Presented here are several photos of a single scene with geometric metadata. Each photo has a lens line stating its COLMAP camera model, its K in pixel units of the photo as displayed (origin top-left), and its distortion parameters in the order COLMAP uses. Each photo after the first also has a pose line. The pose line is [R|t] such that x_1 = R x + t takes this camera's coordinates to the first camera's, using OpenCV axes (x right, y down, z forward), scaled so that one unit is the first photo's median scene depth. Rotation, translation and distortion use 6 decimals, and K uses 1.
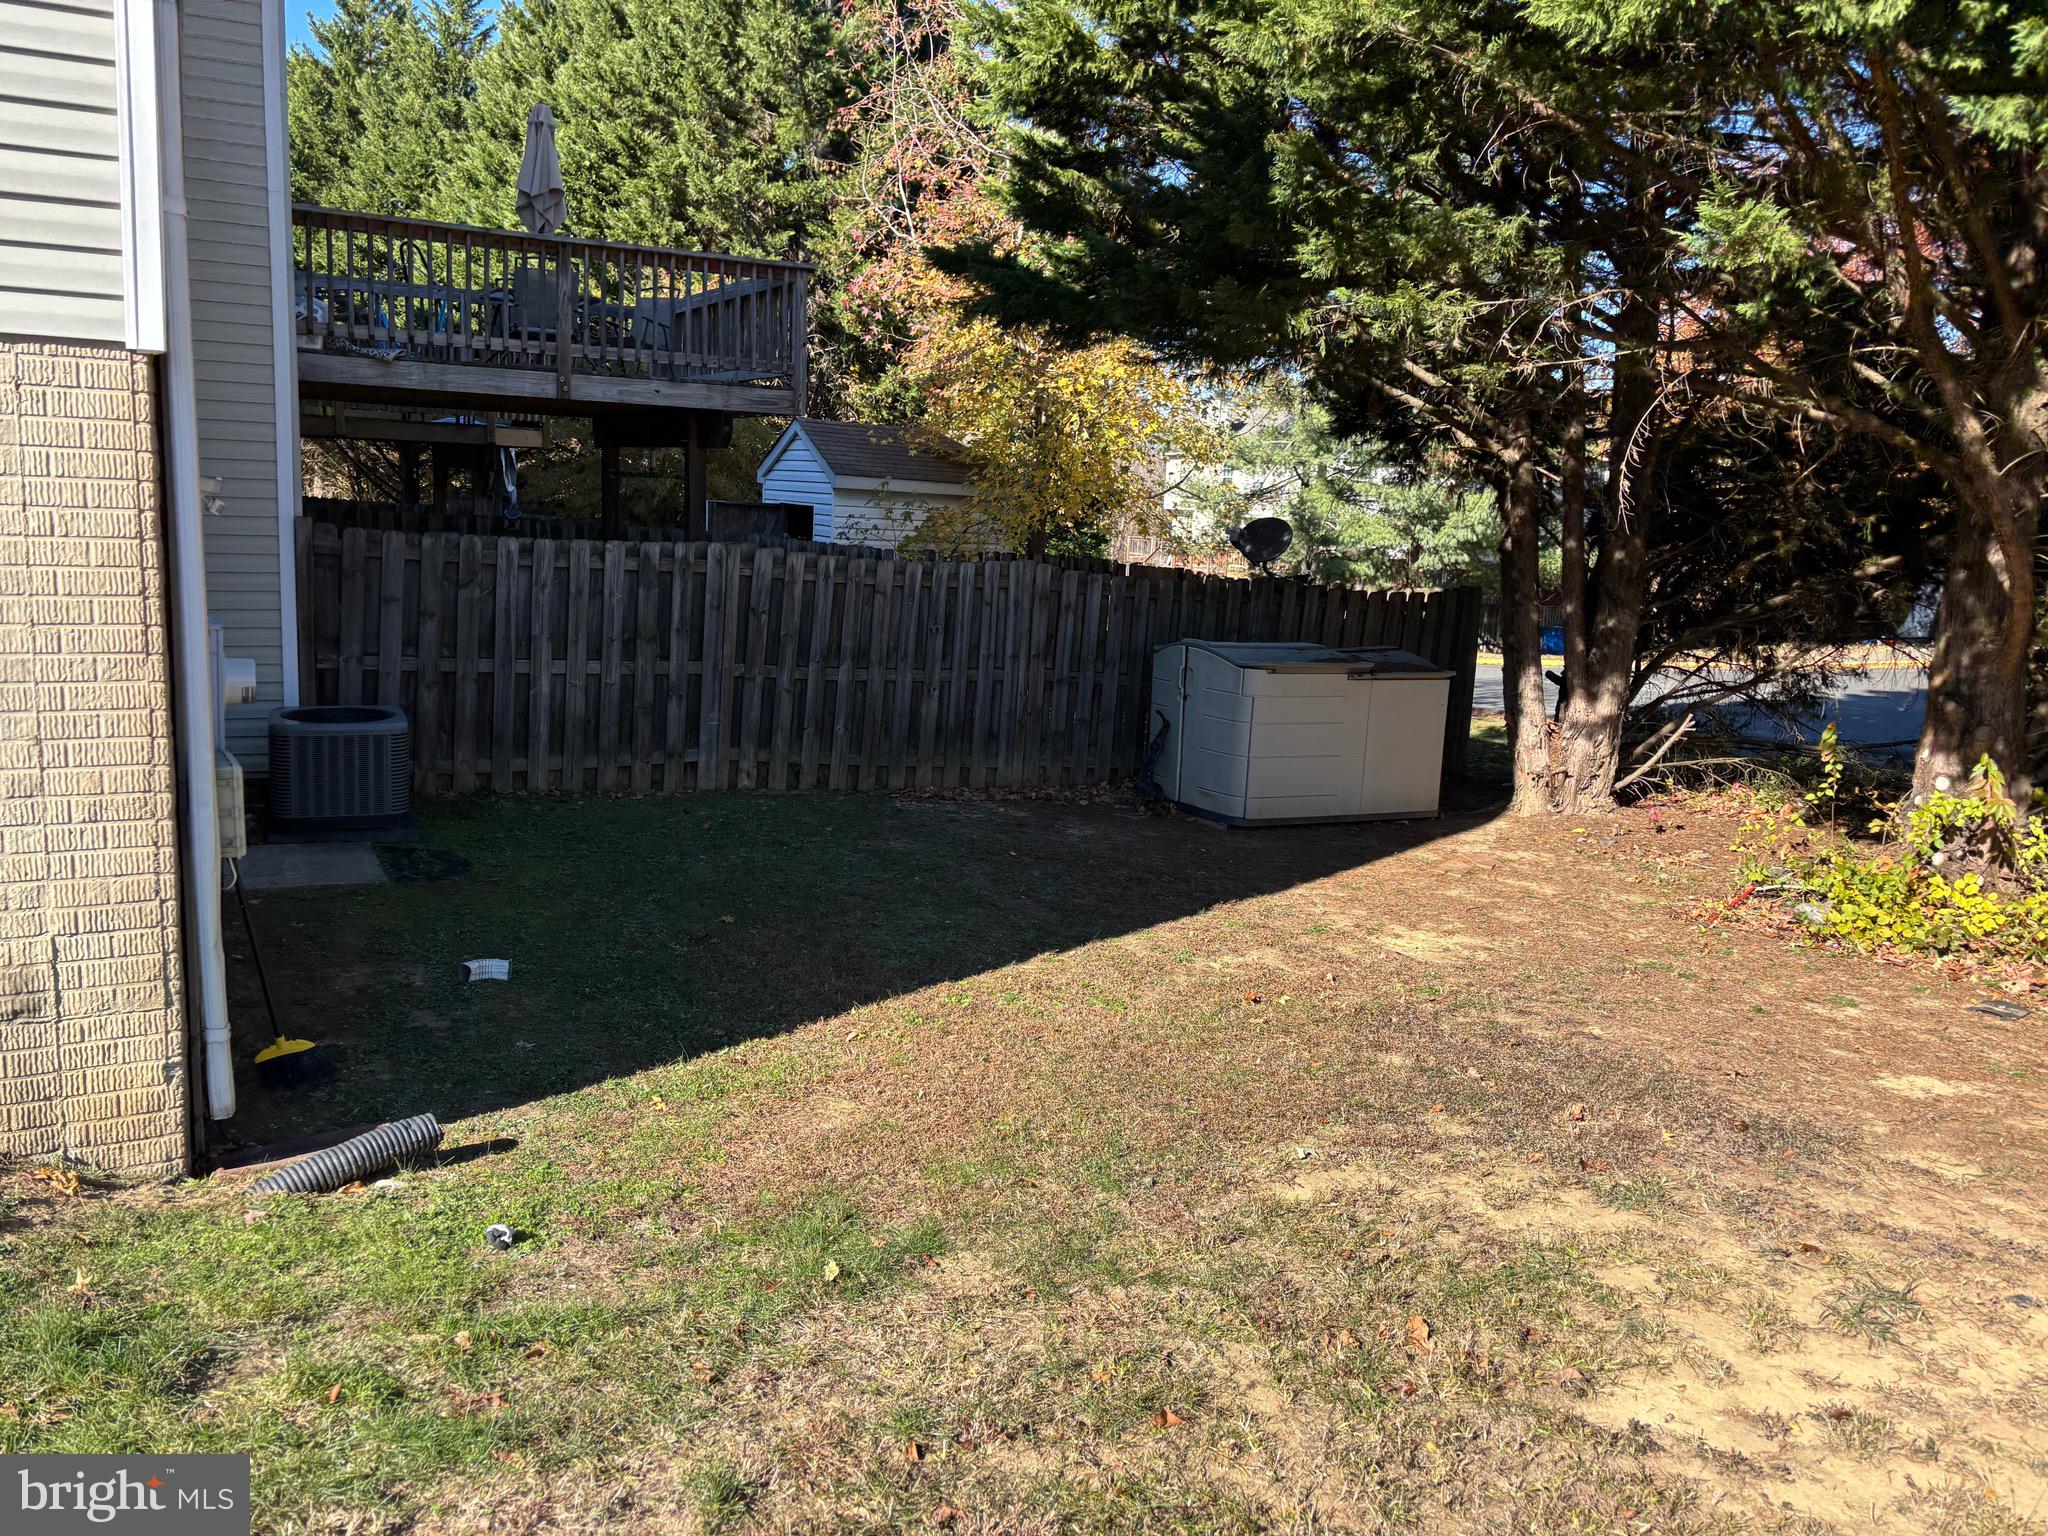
lens RADIAL K [[1543.0, 0, 1014.0], [0, 1543.0, 751.6], [0, 0, 1]] dist [0.058443, -0.069048]
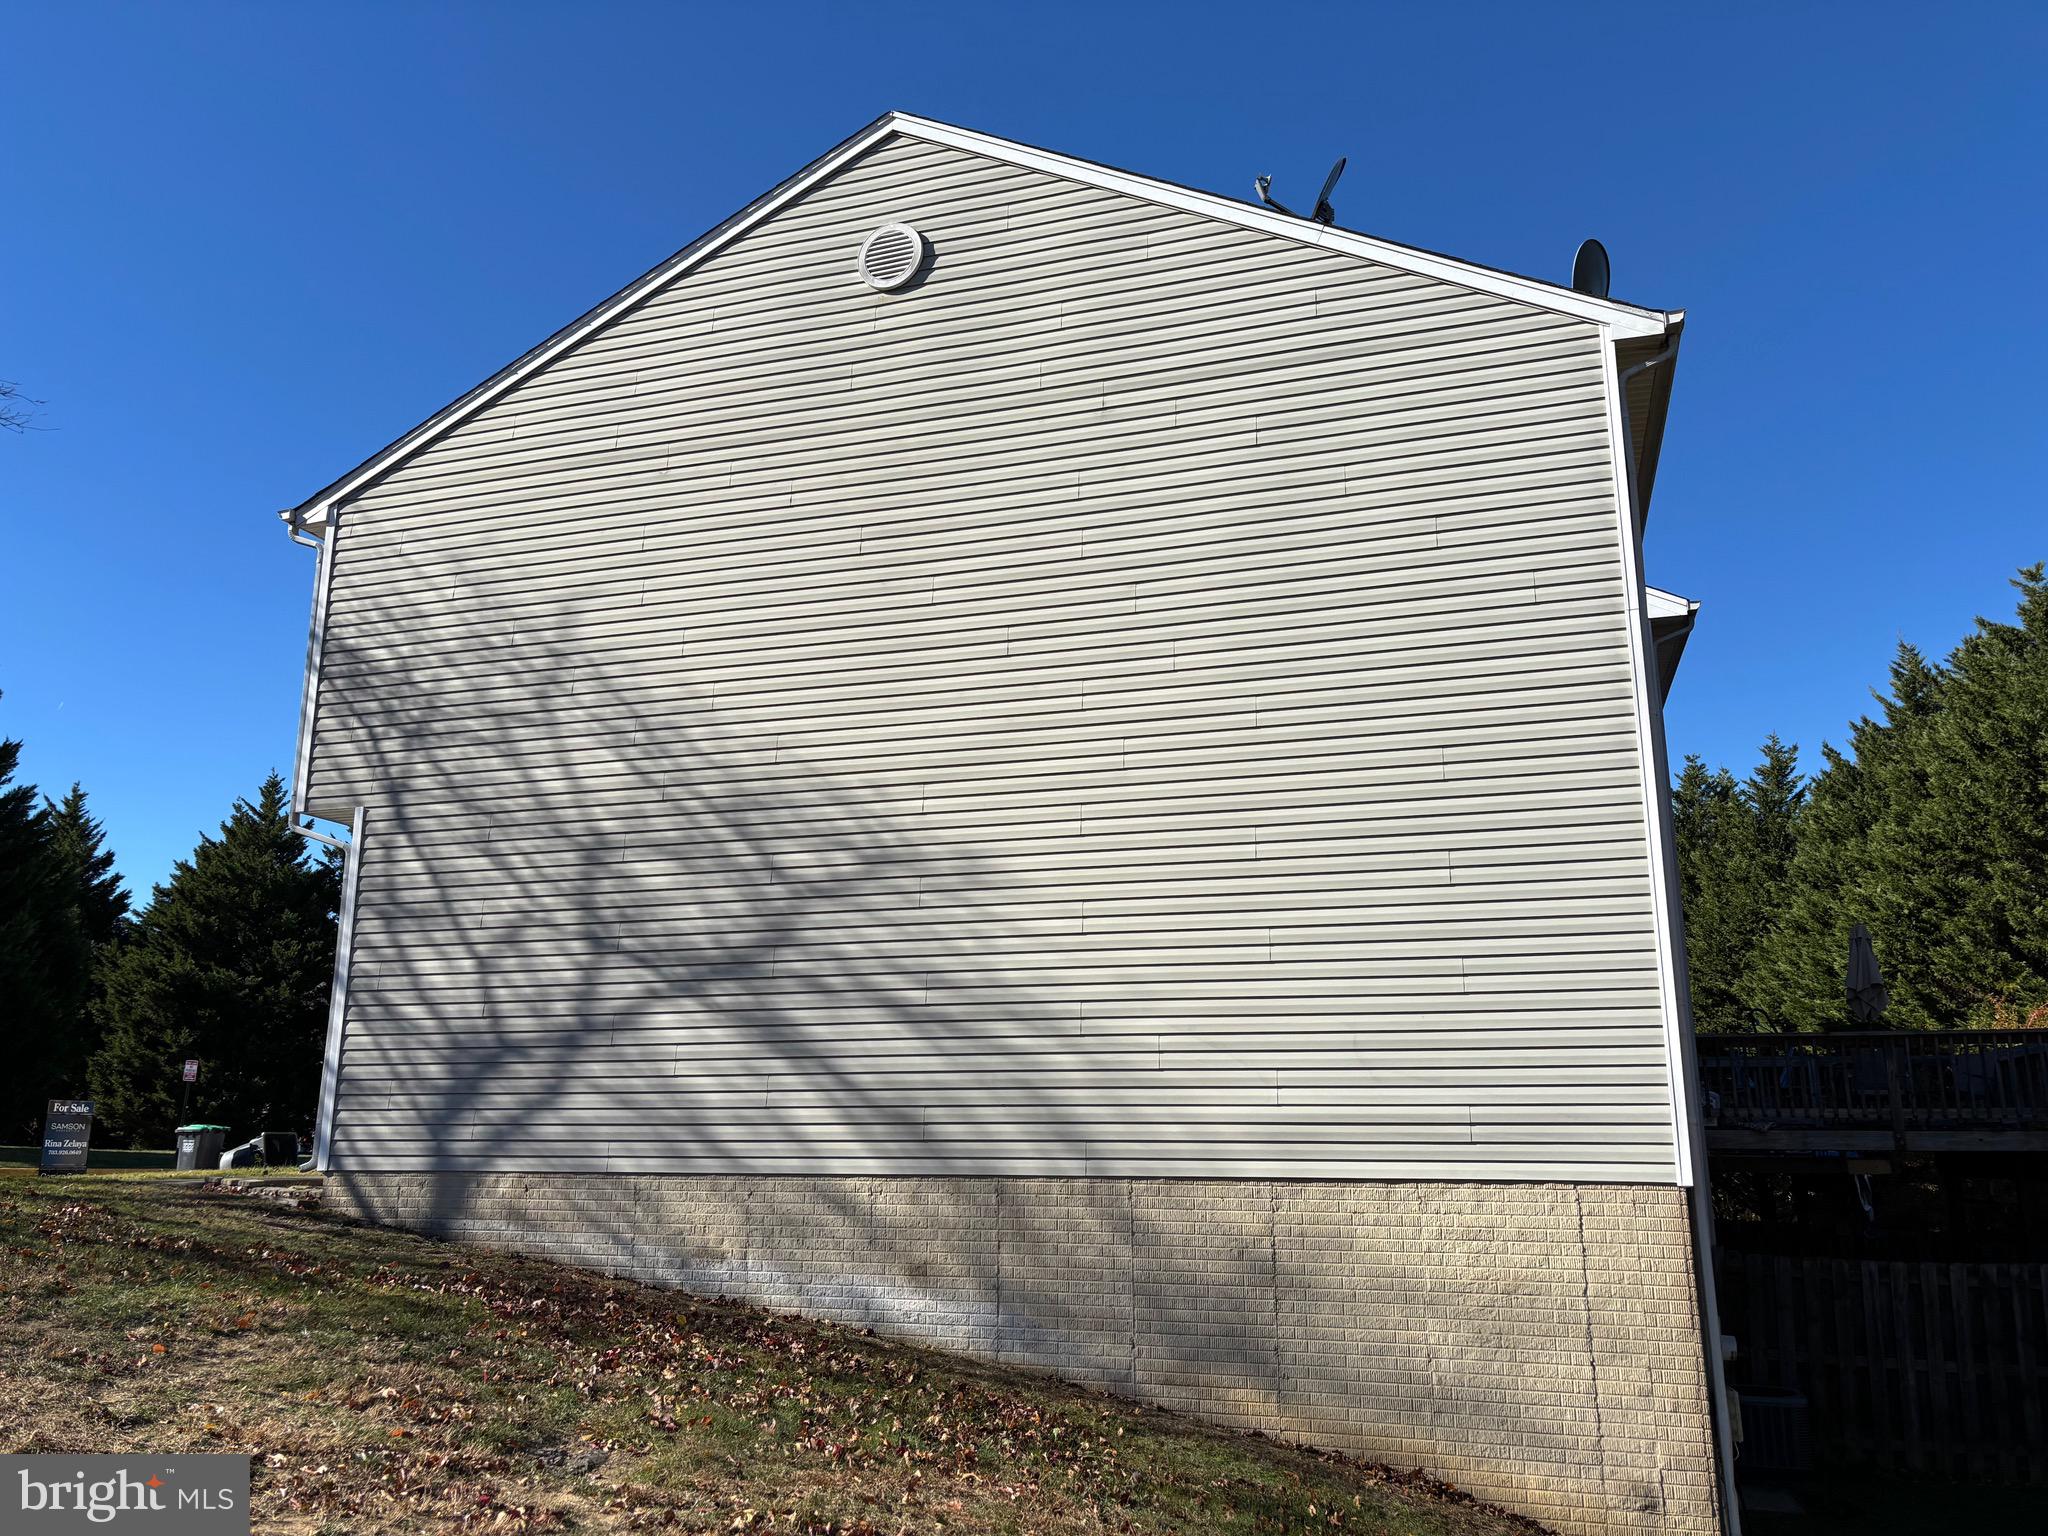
lens RADIAL K [[1543.0, 0, 1026.0], [0, 1543.0, 762.9], [0, 0, 1]] dist [0.058443, -0.069048]
pose [[0.704269, -0.212755, -0.677303, 0.071952], [-0.091806, 0.918735, -0.384055, 0.022495], [0.703972, 0.332658, 0.627505, -0.216198]]
